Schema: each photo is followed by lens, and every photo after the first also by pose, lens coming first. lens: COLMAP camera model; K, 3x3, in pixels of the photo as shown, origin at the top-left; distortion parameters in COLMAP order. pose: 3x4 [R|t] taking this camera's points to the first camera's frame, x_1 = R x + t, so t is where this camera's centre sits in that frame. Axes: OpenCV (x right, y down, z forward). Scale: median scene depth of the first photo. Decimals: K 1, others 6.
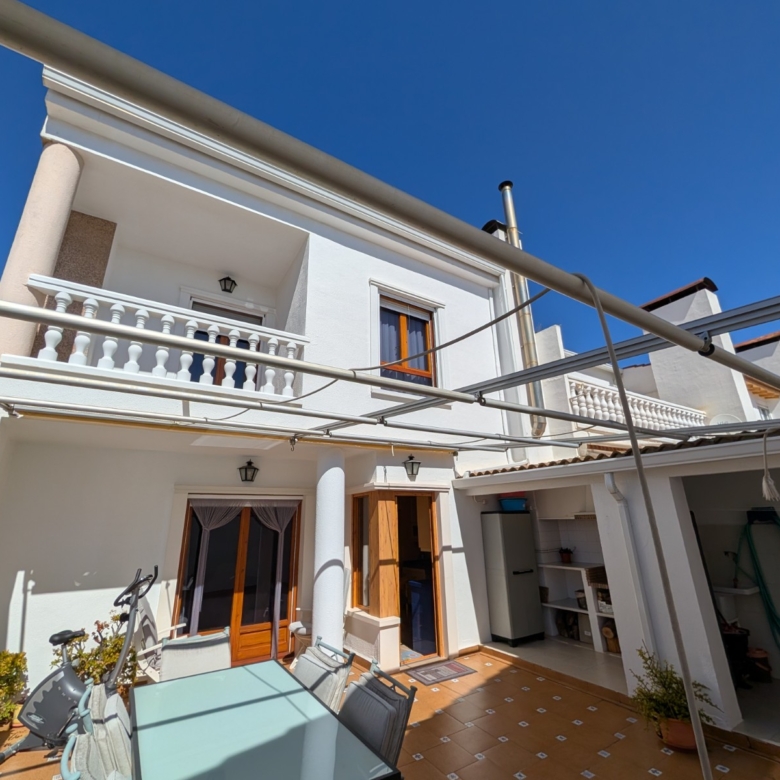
lens RADIAL K [[398.9, 0, 389.9], [0, 398.9, 389.1], [0, 0, 1]] dist [0.000149, 0.000122]
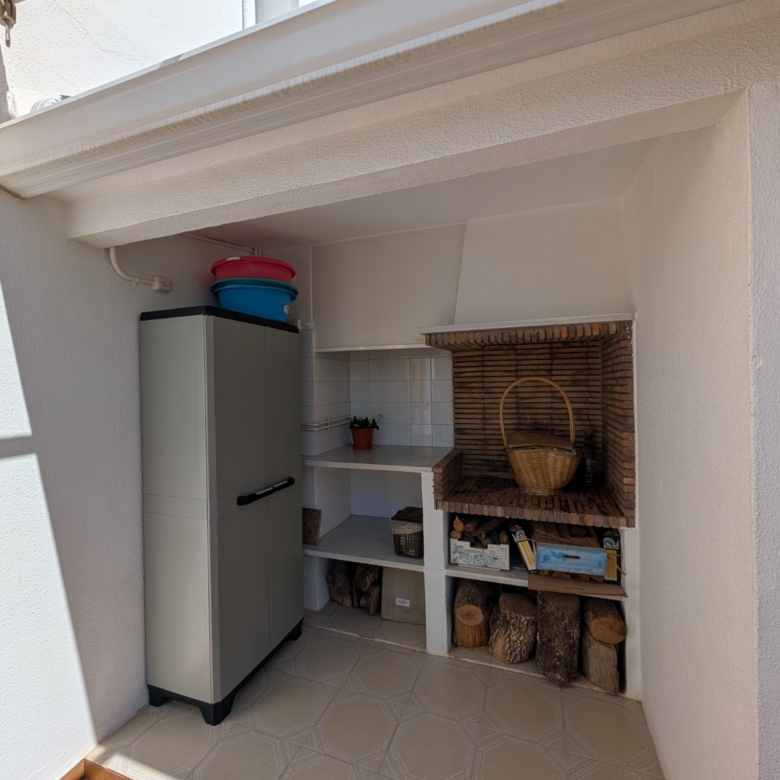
lens RADIAL K [[398.9, 0, 395.0], [0, 398.9, 387.2], [0, 0, 1]] dist [0.000149, 0.000122]
pose [[0.786003, 0.002245, 0.618219, 0.222489], [-0.195129, 0.949778, 0.244637, 0.288283], [-0.586622, -0.312917, 0.746966, 0.755327]]
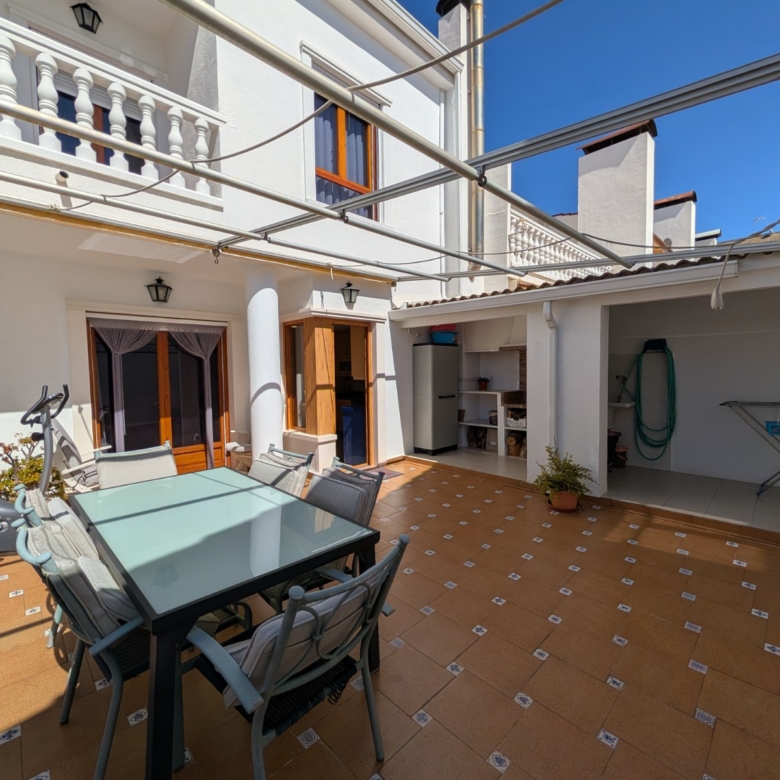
lens RADIAL K [[398.9, 0, 390.8], [0, 398.9, 388.7], [0, 0, 1]] dist [0.000149, 0.000122]
pose [[0.975812, -0.003621, 0.218581, -0.059931], [-0.075861, 0.932123, 0.354107, 0.064749], [-0.205027, -0.362124, 0.909302, 0.043807]]
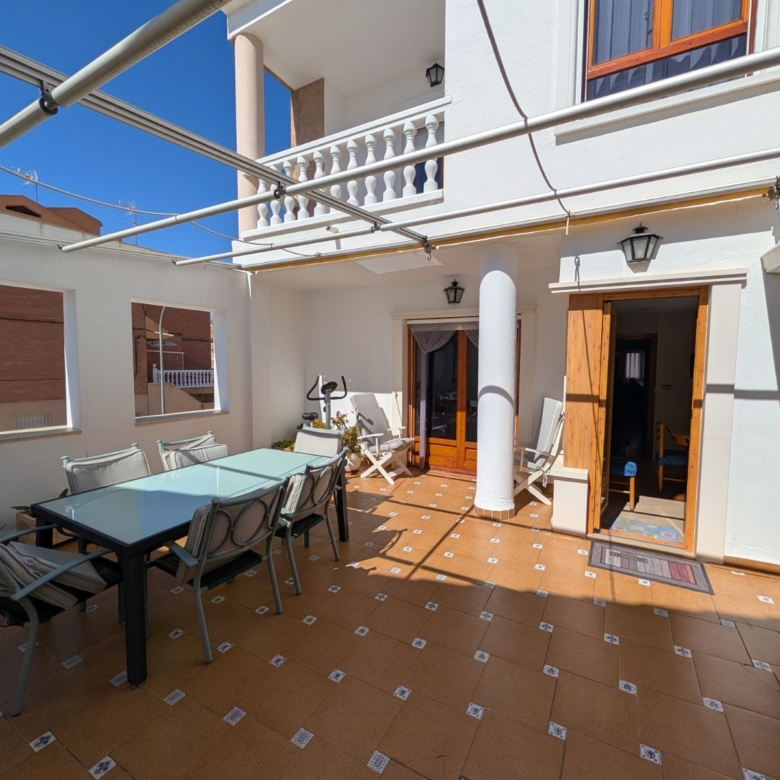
lens RADIAL K [[398.9, 0, 389.3], [0, 398.9, 388.0], [0, 0, 1]] dist [0.000149, 0.000122]
pose [[0.478357, 0.081008, -0.874421, 0.409965], [0.261072, 0.937597, 0.229682, 0.169030], [0.838460, -0.338157, 0.427357, 0.422817]]
